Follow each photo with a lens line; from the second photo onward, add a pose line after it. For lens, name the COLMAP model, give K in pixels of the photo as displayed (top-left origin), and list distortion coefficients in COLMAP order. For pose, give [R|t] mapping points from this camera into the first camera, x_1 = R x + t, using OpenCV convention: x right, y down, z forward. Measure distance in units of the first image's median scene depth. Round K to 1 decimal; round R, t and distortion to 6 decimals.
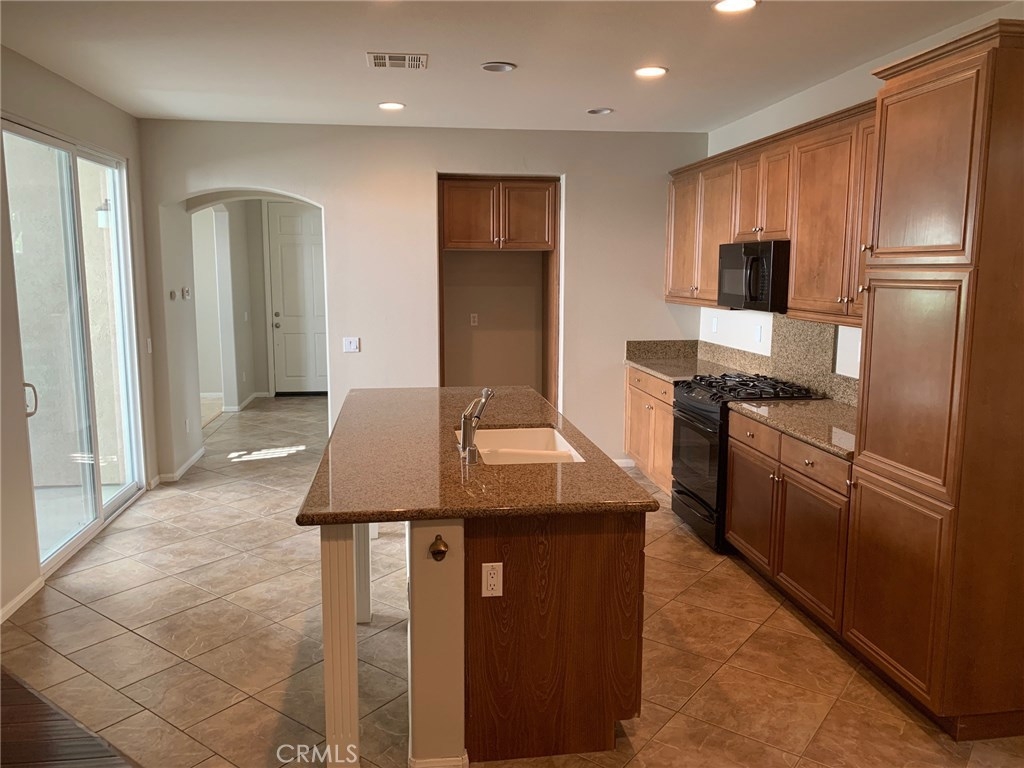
lens RADIAL K [[784.0, 0, 514.9], [0, 784.0, 383.9], [0, 0, 1]] dist [0.010513, -0.004996]
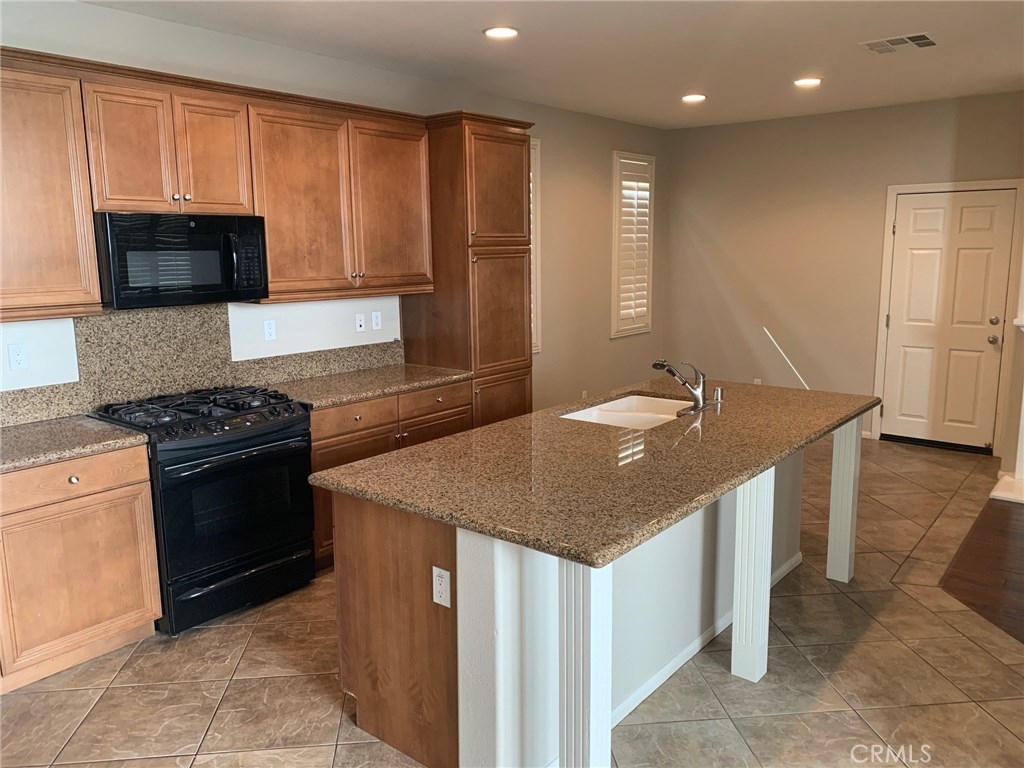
lens RADIAL K [[784.0, 0, 507.8], [0, 784.0, 381.0], [0, 0, 1]] dist [0.010513, -0.004996]
pose [[-0.674046, -0.116389, 0.729462, -0.591184], [0.121366, 0.956640, 0.264782, -0.238049], [-0.728651, 0.267007, -0.630694, 1.625726]]
